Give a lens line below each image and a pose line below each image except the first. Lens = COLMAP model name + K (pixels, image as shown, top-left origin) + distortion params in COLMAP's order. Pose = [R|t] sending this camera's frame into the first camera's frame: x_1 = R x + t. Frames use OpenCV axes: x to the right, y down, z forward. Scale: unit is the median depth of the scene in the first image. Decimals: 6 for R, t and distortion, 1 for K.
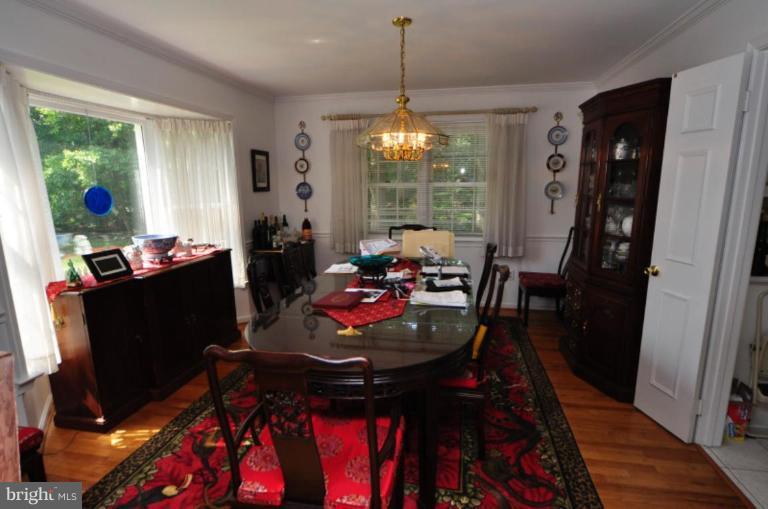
lens RADIAL K [[400.5, 0, 385.0], [0, 400.5, 258.6], [0, 0, 1]] dist [-0.019240, 0.002331]
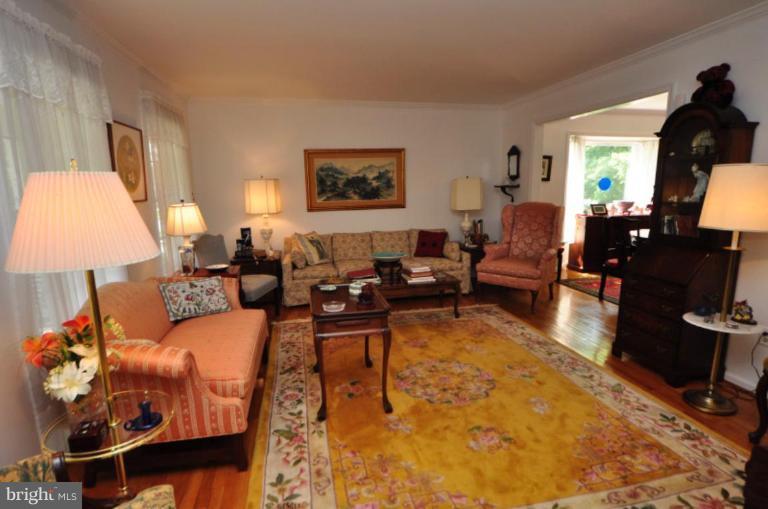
lens RADIAL K [[400.5, 0, 382.8], [0, 400.5, 257.7], [0, 0, 1]] dist [-0.019240, 0.002331]
pose [[0.363569, 0.171044, -0.915730, 1.099262], [-0.161176, 0.979724, 0.119006, 0.227135], [0.917518, 0.104327, 0.383766, -1.111910]]
